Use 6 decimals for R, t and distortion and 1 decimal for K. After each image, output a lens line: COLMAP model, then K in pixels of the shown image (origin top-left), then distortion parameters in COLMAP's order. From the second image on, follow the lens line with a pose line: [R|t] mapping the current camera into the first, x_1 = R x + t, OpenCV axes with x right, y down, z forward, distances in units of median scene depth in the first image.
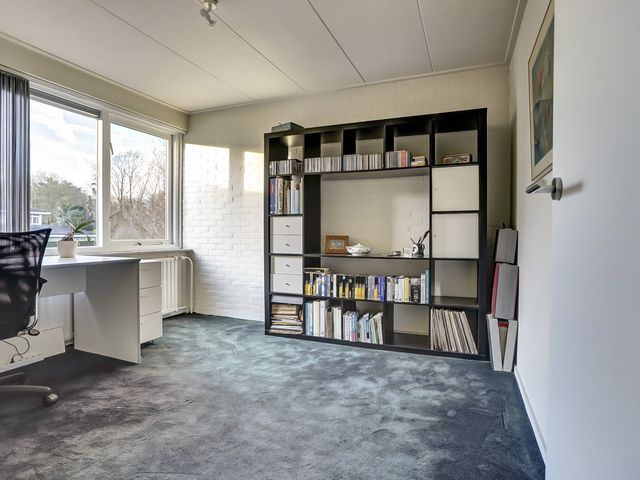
lens RADIAL K [[348.1, 0, 320.0], [0, 348.1, 240.0], [0, 0, 1]] dist [-0.048245, 0.027284]
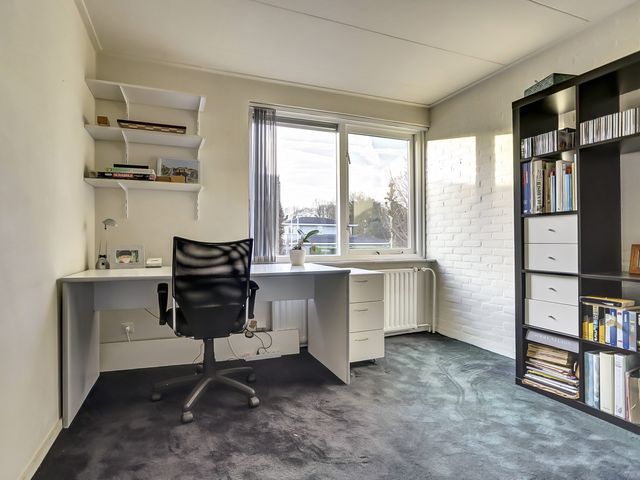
lens RADIAL K [[348.1, 0, 320.0], [0, 348.1, 240.0], [0, 0, 1]] dist [-0.048245, 0.027284]
pose [[0.703964, -0.007948, -0.710191, 0.061788], [-0.007133, 0.999808, -0.018260, -0.006394], [0.710200, 0.017920, 0.703772, 0.227810]]
